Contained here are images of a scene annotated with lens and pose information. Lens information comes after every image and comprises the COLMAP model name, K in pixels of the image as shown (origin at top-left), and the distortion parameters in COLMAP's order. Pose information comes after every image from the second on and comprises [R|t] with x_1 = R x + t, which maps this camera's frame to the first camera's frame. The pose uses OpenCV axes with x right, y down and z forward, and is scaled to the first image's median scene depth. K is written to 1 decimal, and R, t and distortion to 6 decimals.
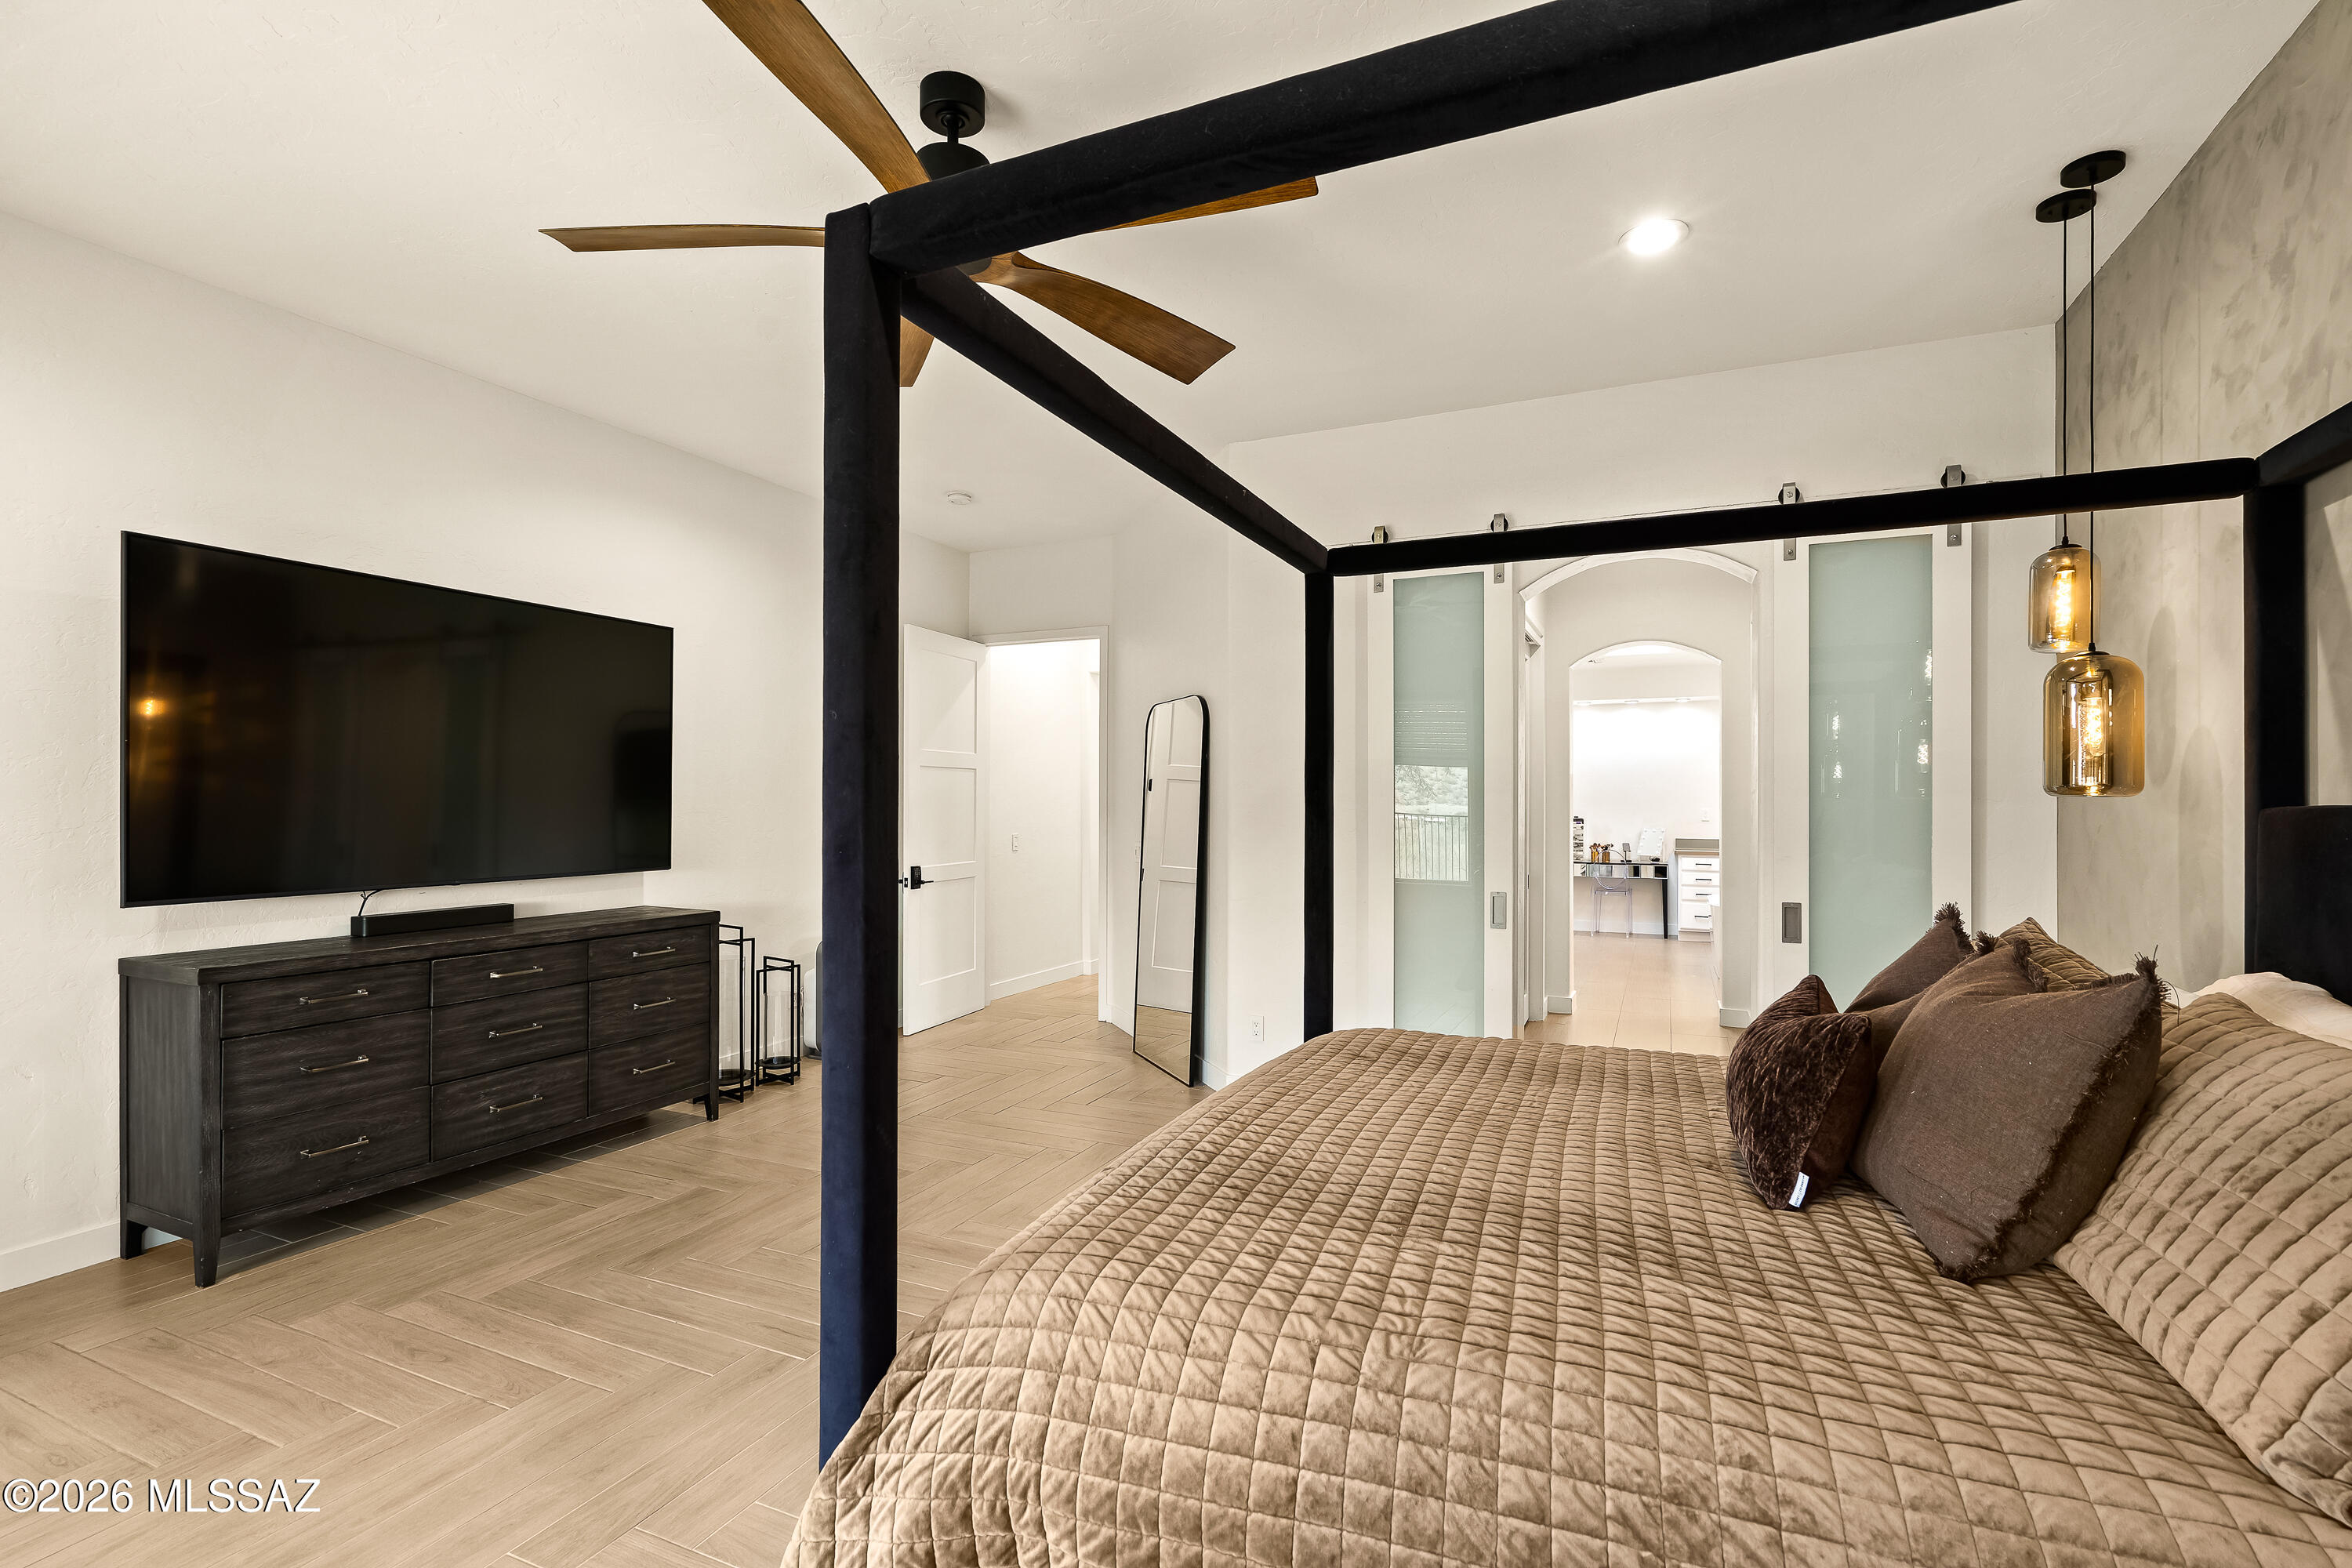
lens RADIAL K [[1076.3, 0, 1191.2], [0, 1076.3, 794.5], [0, 0, 1]] dist [-0.005335, 0.003044]
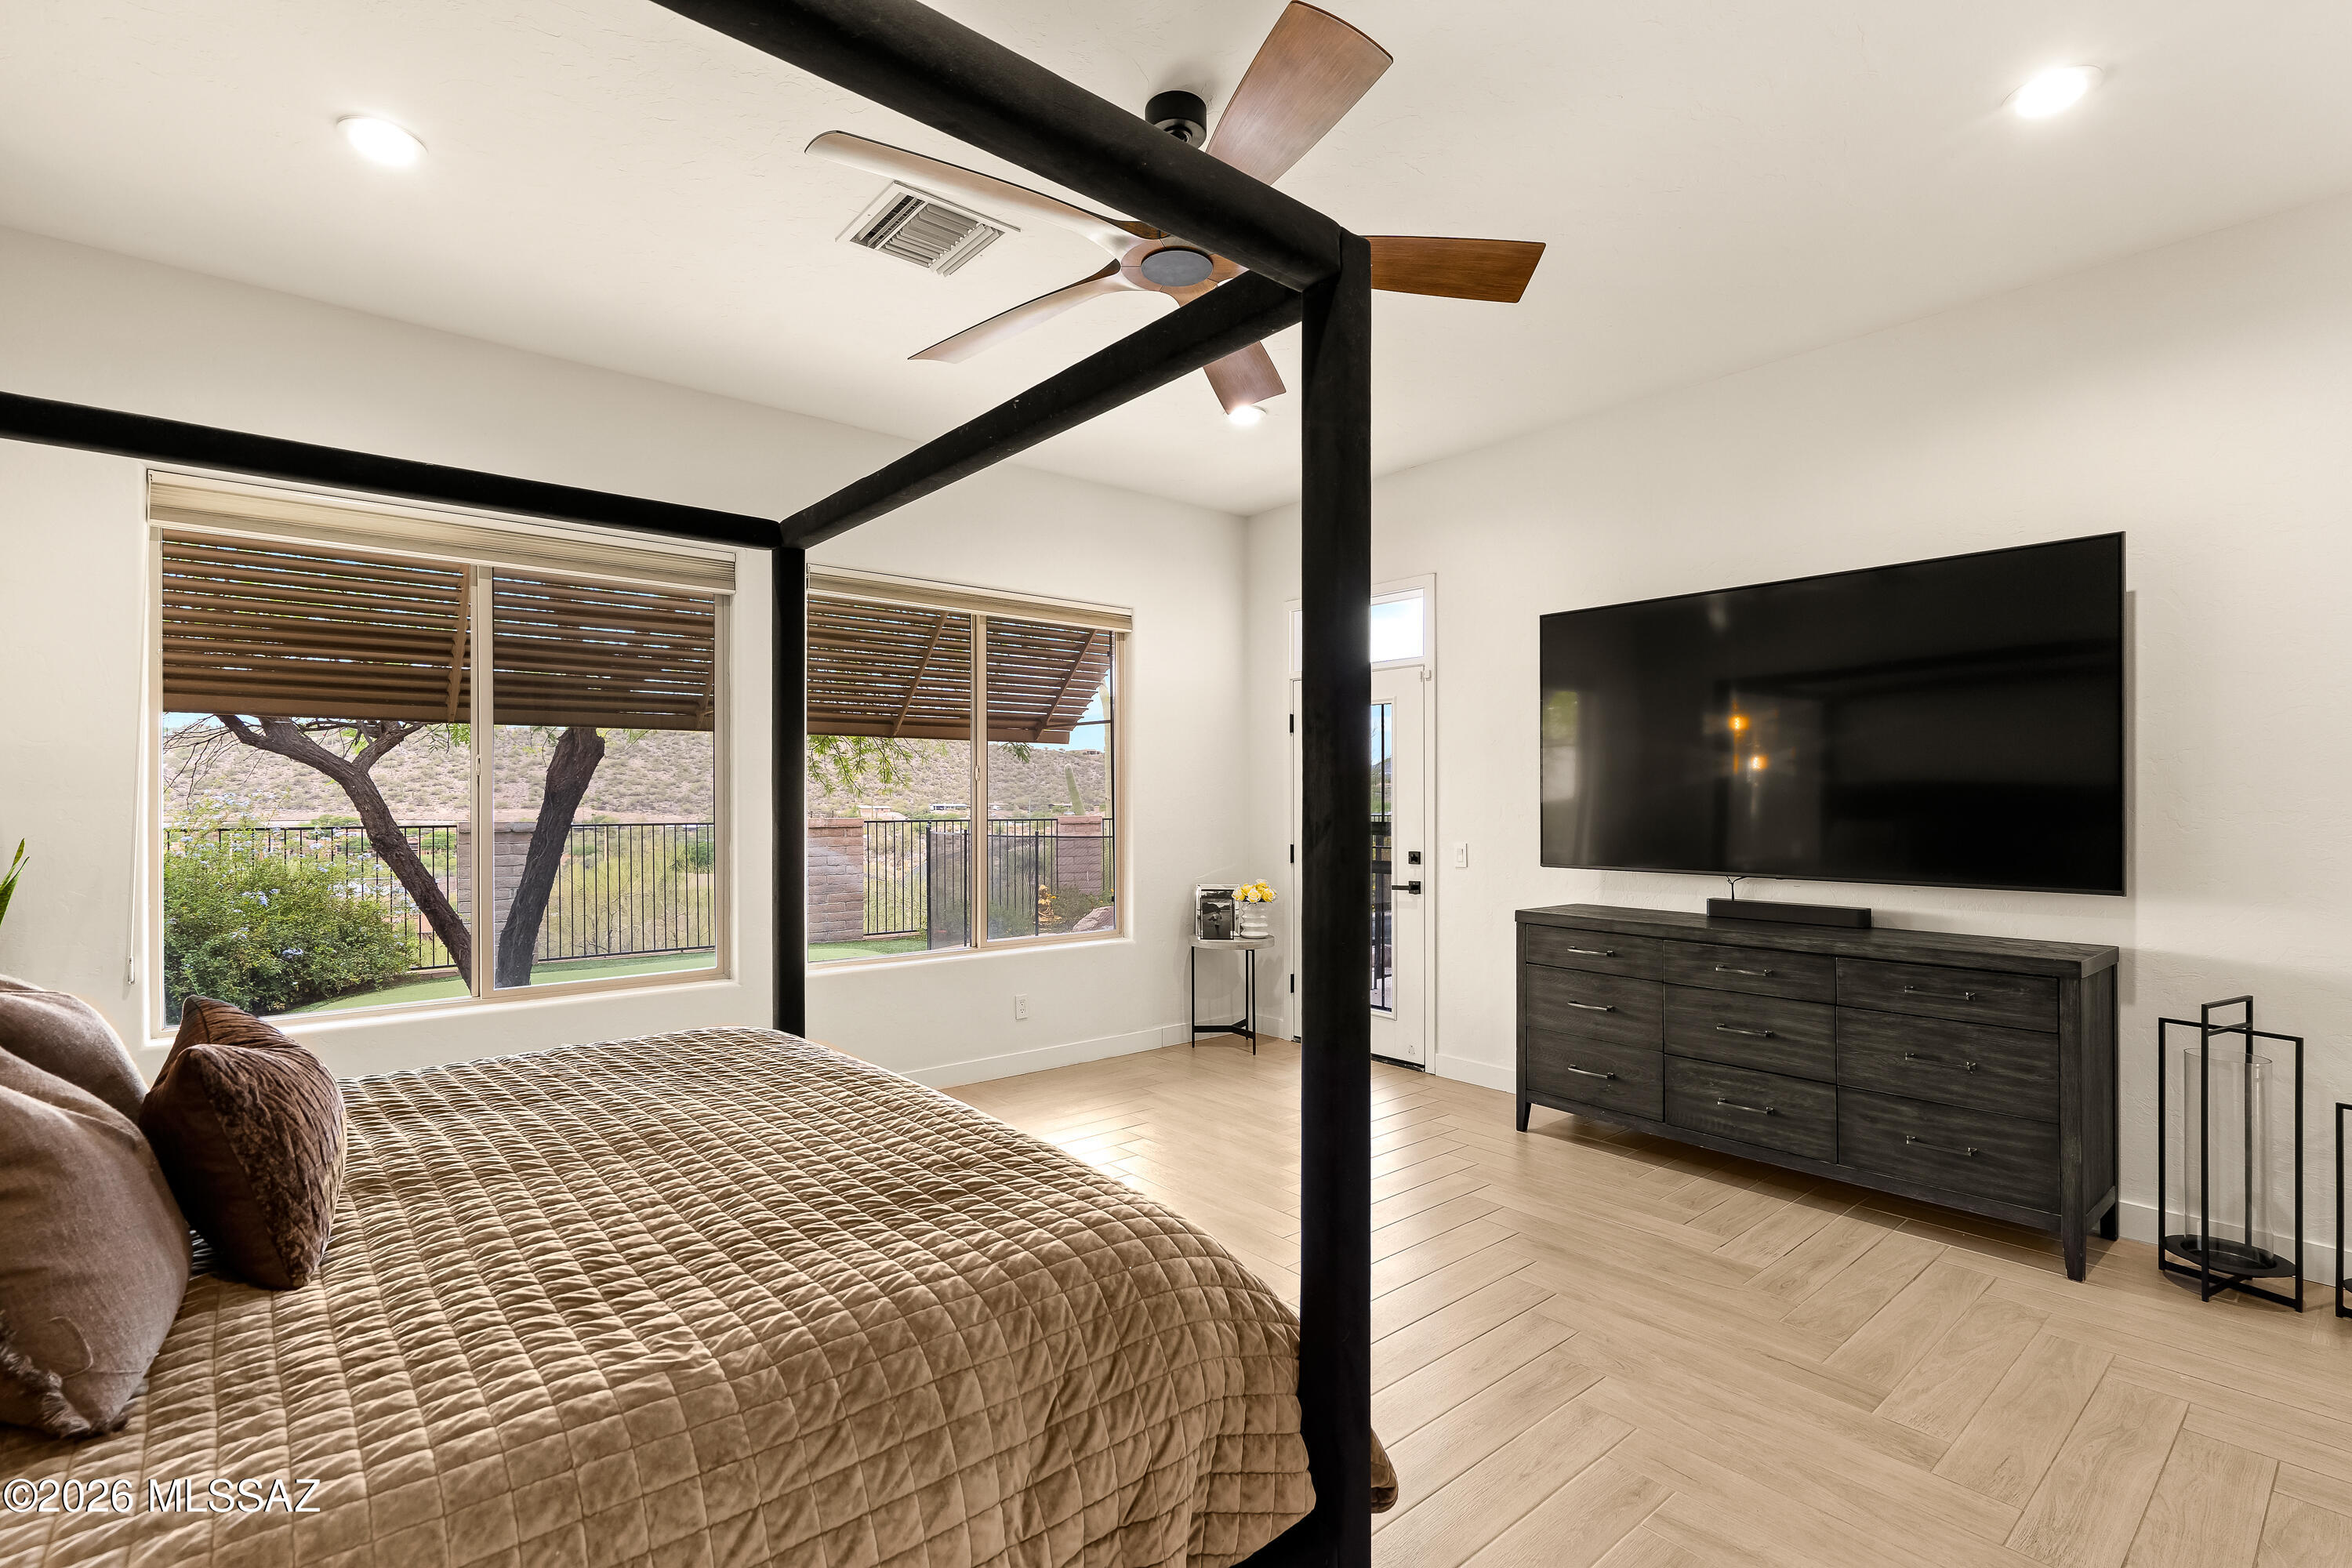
lens RADIAL K [[1076.3, 0, 1186.0], [0, 1076.3, 797.3], [0, 0, 1]] dist [-0.005335, 0.003044]
pose [[-0.425369, -0.009500, -0.904970, 0.469634], [0.002715, 0.999927, -0.011773, 0.020234], [0.905016, -0.007465, -0.425312, 0.979950]]
